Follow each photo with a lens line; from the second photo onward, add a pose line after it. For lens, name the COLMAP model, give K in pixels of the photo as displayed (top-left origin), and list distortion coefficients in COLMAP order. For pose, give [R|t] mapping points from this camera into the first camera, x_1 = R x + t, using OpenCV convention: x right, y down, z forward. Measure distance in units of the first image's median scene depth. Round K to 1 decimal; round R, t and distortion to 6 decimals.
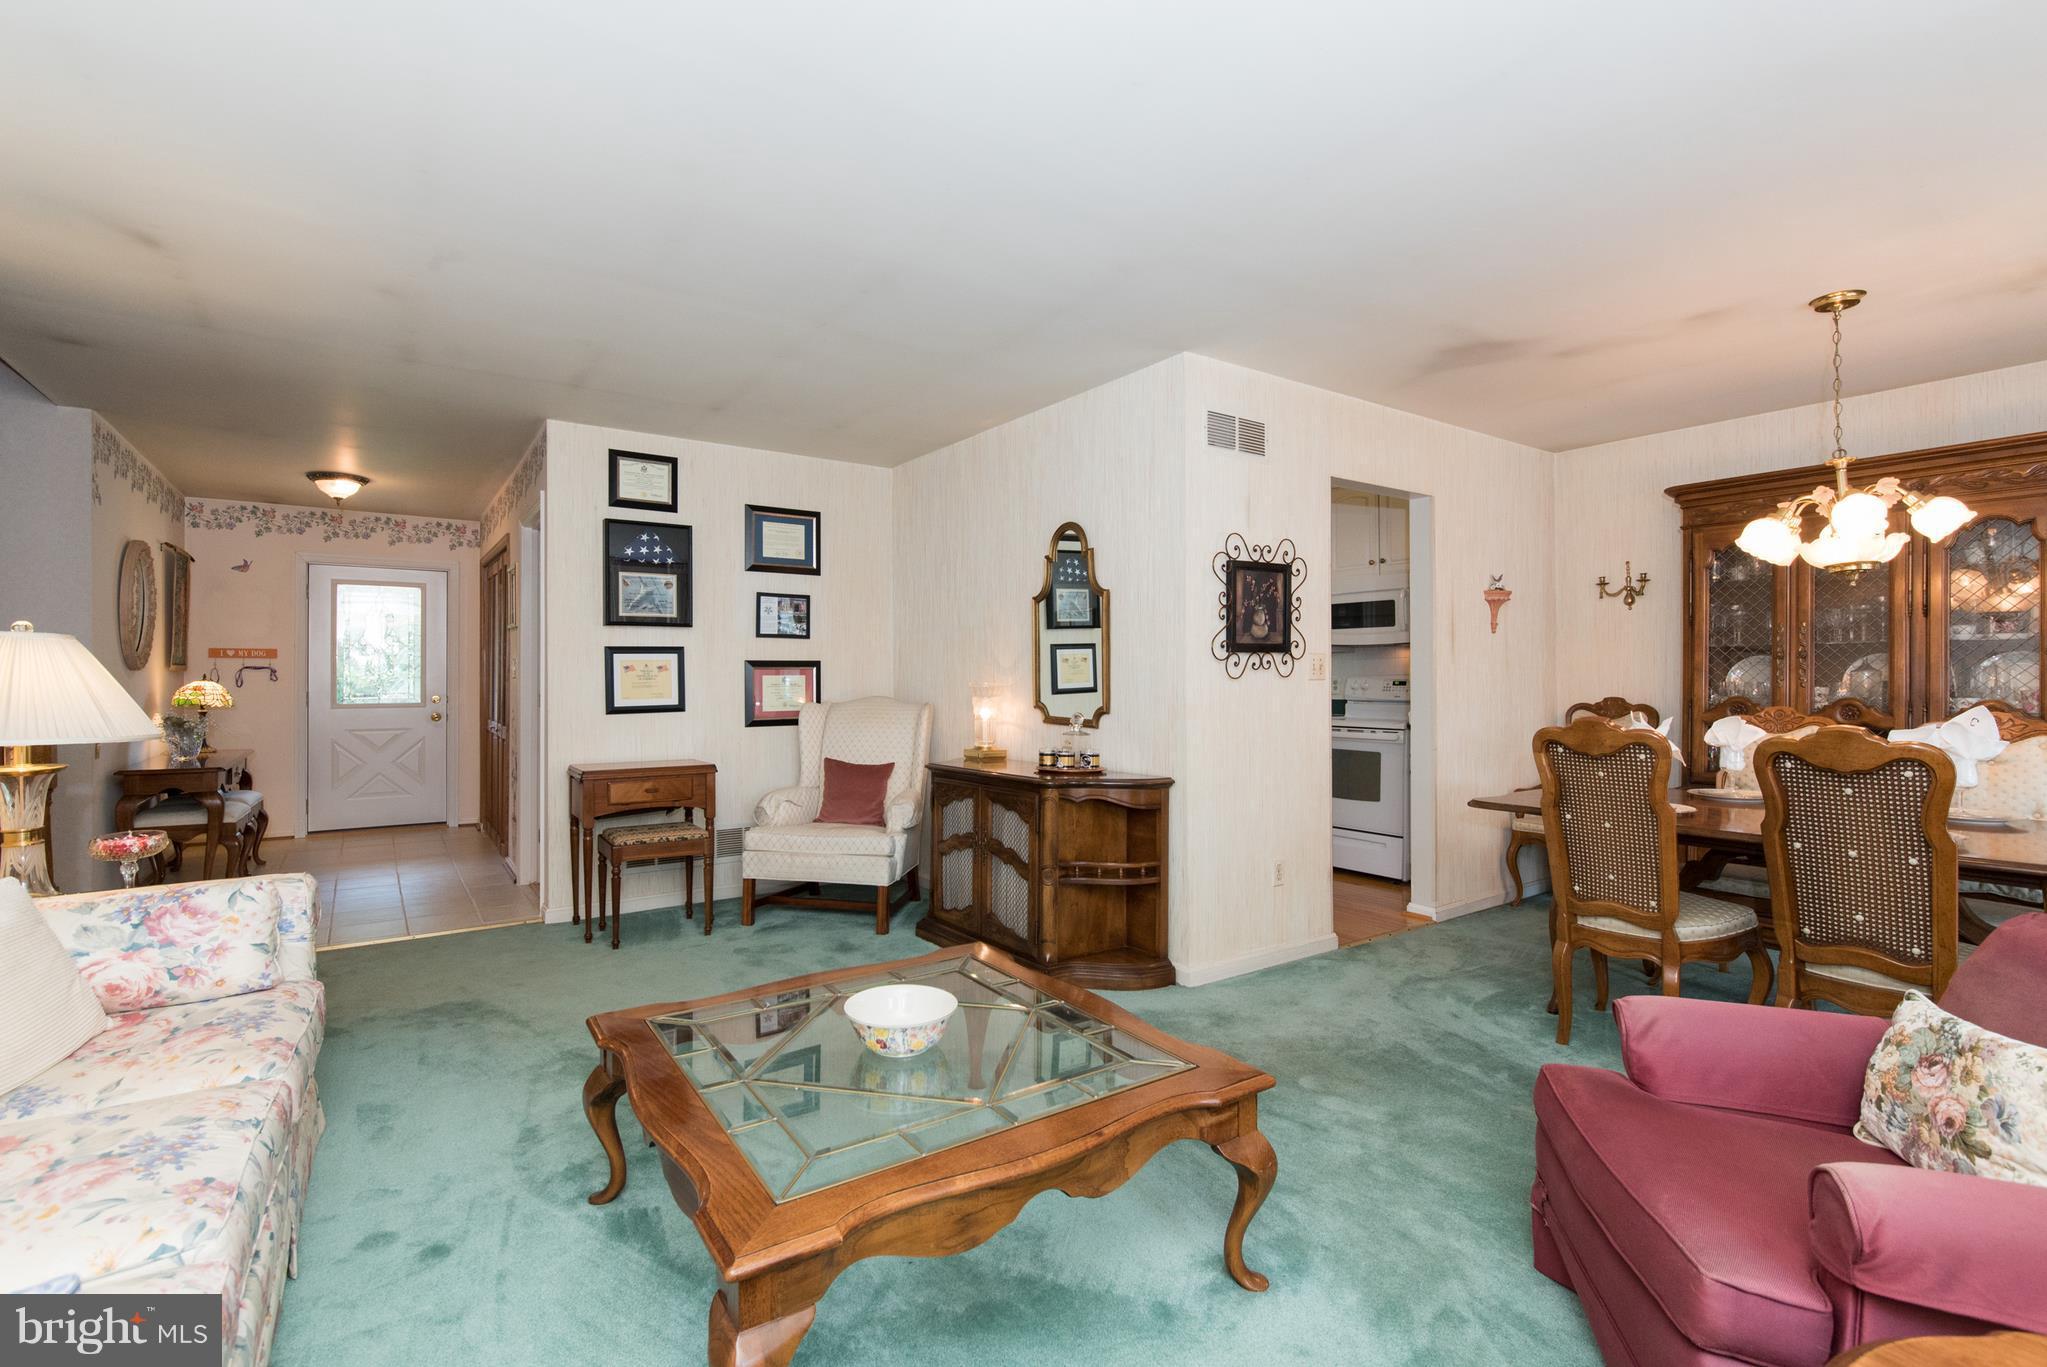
lens RADIAL K [[939.7, 0, 1023.3], [0, 939.7, 665.4], [0, 0, 1]] dist [0.000539, 0.000474]
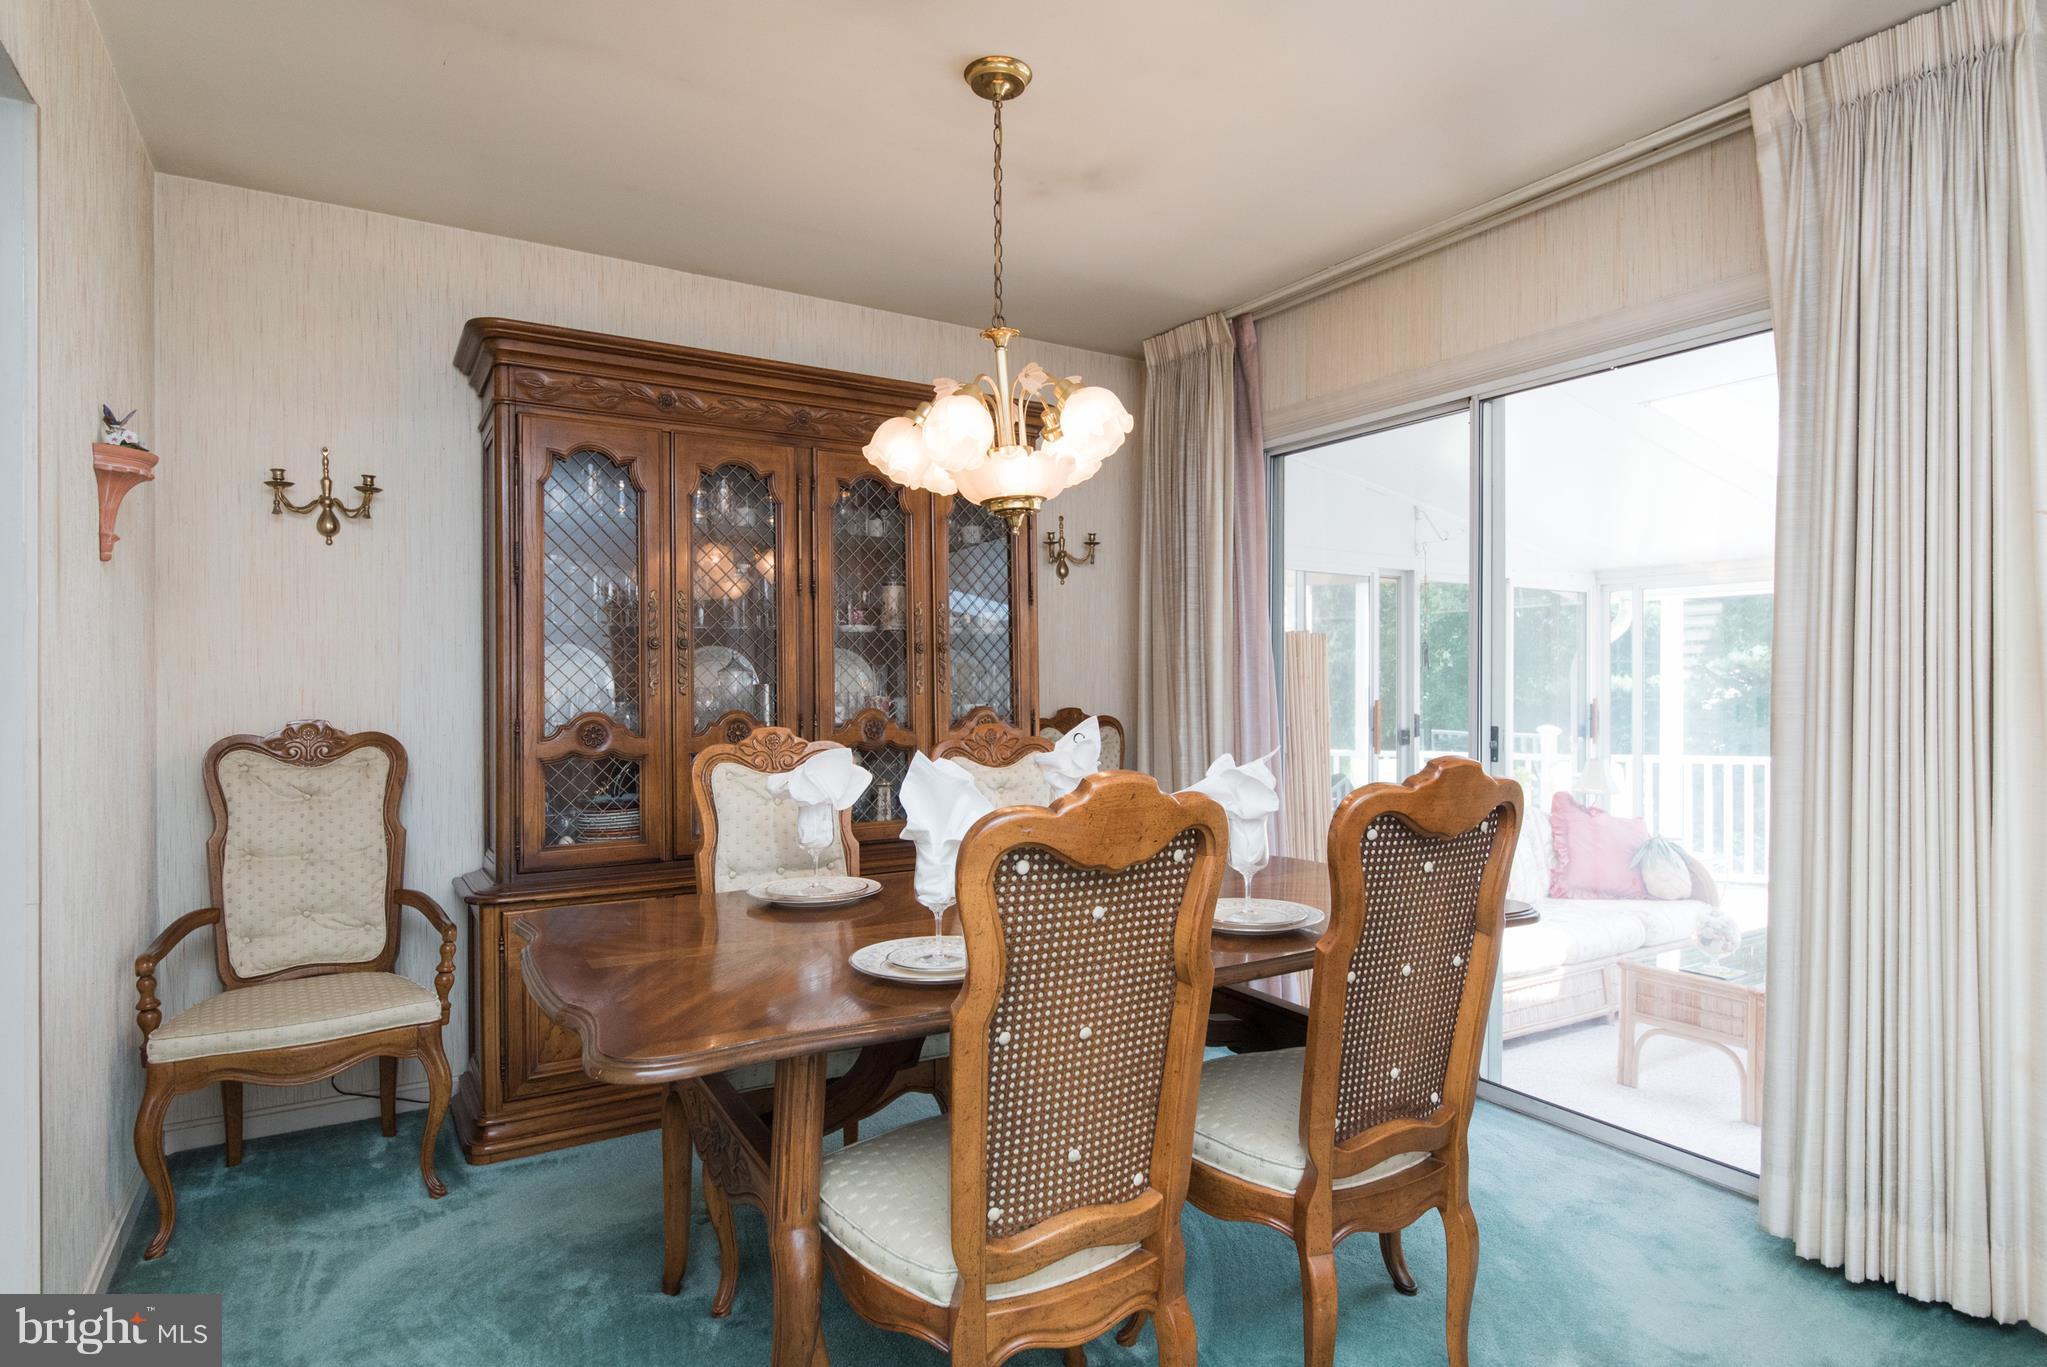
lens RADIAL K [[1096.3, 0, 1023.5], [0, 1096.3, 683.5], [0, 0, 1]] dist [0.001148, -0.000003]
pose [[0.066845, 0.000982, 0.997763, 0.089868], [-0.009133, 0.999958, -0.000372, 0.011662], [-0.997722, -0.009088, 0.066851, 0.606736]]
